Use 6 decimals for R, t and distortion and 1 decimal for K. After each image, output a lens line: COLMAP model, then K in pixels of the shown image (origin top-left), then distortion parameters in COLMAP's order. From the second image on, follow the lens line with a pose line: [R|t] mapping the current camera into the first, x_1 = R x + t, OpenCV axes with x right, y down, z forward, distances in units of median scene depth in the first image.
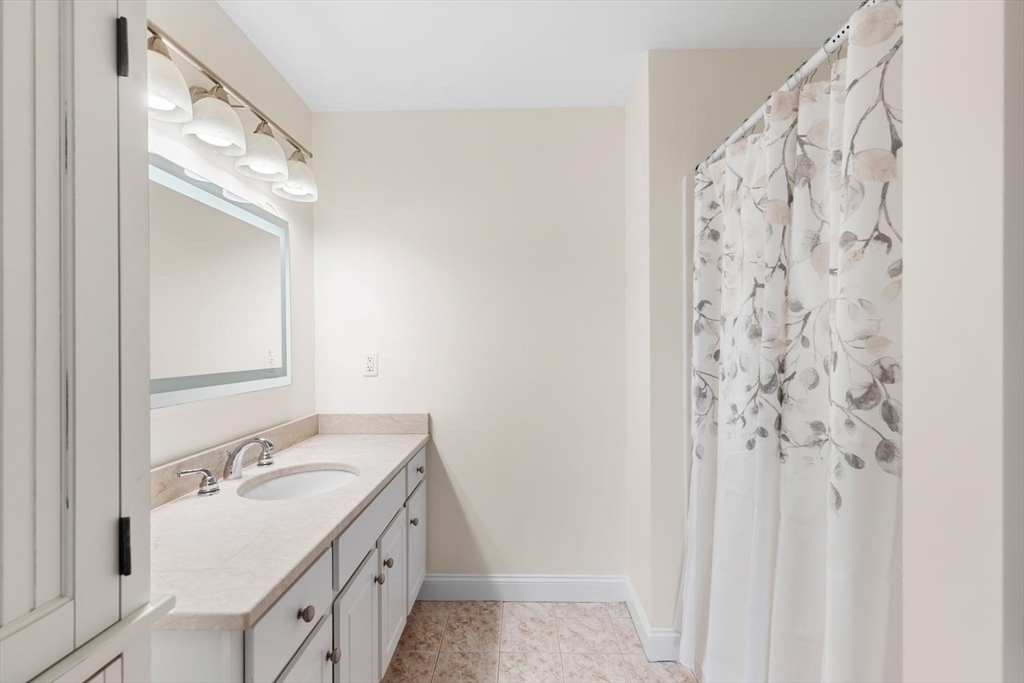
lens RADIAL K [[468.2, 0, 515.5], [0, 468.2, 344.3], [0, 0, 1]] dist [0.009932, -0.001455]
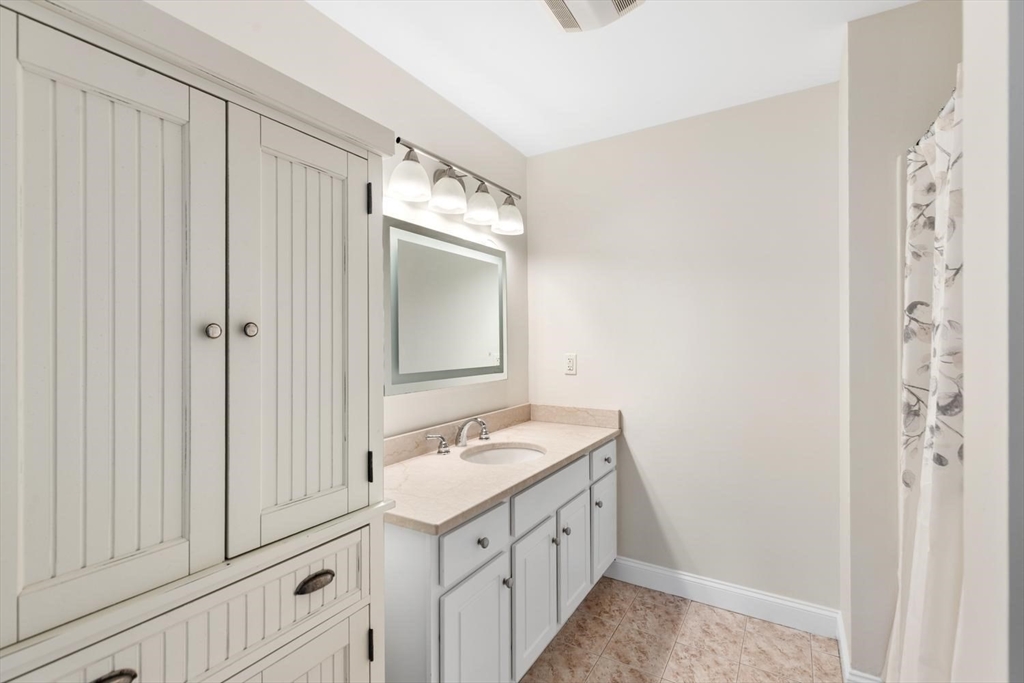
lens RADIAL K [[468.2, 0, 510.2], [0, 468.2, 339.9], [0, 0, 1]] dist [0.009932, -0.001455]
pose [[0.864762, 0.000124, -0.502183, 0.192825], [-0.000167, 1.000000, -0.000041, -0.023963], [0.502183, 0.000119, 0.864762, -0.107361]]
